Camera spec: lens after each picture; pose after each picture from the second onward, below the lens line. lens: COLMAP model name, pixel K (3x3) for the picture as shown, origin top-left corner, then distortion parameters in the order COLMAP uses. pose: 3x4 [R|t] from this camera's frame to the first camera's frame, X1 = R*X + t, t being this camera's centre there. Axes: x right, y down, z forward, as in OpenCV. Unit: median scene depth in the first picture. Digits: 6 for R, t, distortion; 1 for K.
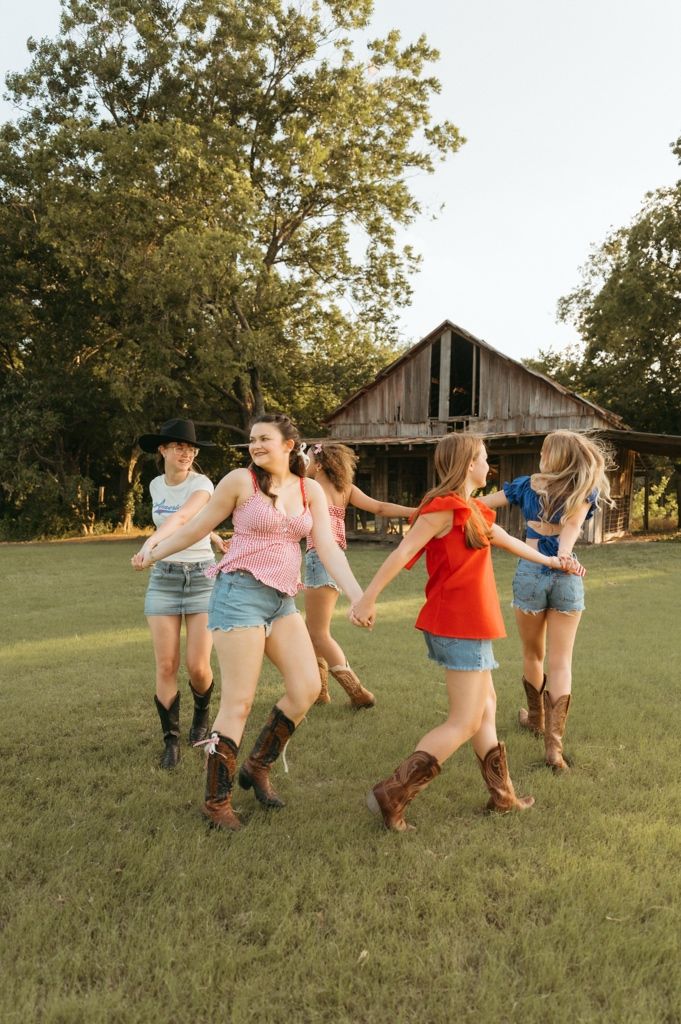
lens RADIAL K [[727.9, 0, 322.9], [0, 727.9, 516.9], [0, 0, 1]] dist [0.036589, 0.001628]
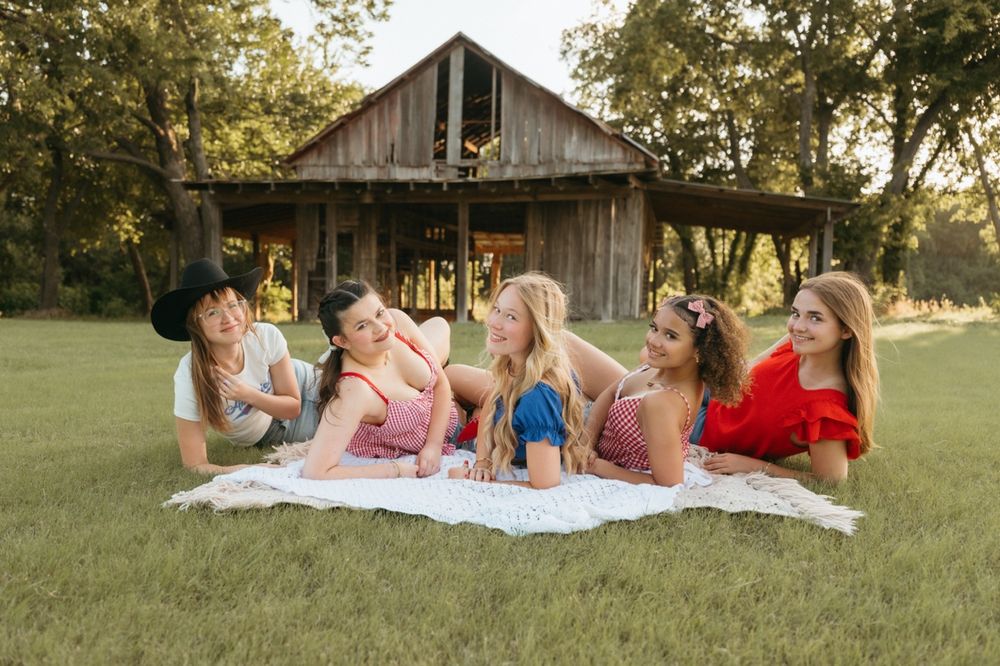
lens RADIAL K [[909.1, 0, 442.4], [0, 909.1, 332.1], [0, 0, 1]] dist [0.058476, -0.038812]
pose [[0.962282, 0.000131, 0.272052, -0.099472], [-0.003664, 0.999915, 0.012480, 0.030814], [-0.272028, -0.013006, 0.962202, 0.067033]]
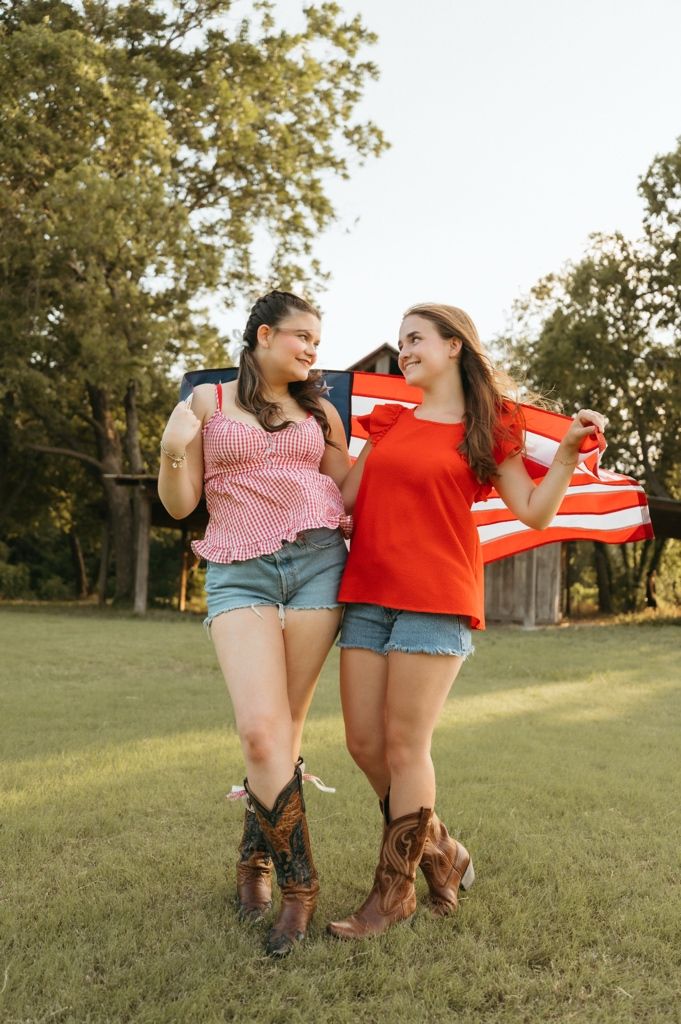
lens RADIAL K [[842.1, 0, 332.9], [0, 842.1, 509.6], [0, 0, 1]] dist [0.058287, -0.011229]
pose [[0.969403, 0.059096, 0.238254, -0.090326], [-0.034193, 0.993635, -0.107335, 0.015368], [-0.243080, 0.095905, 0.965253, 0.114060]]
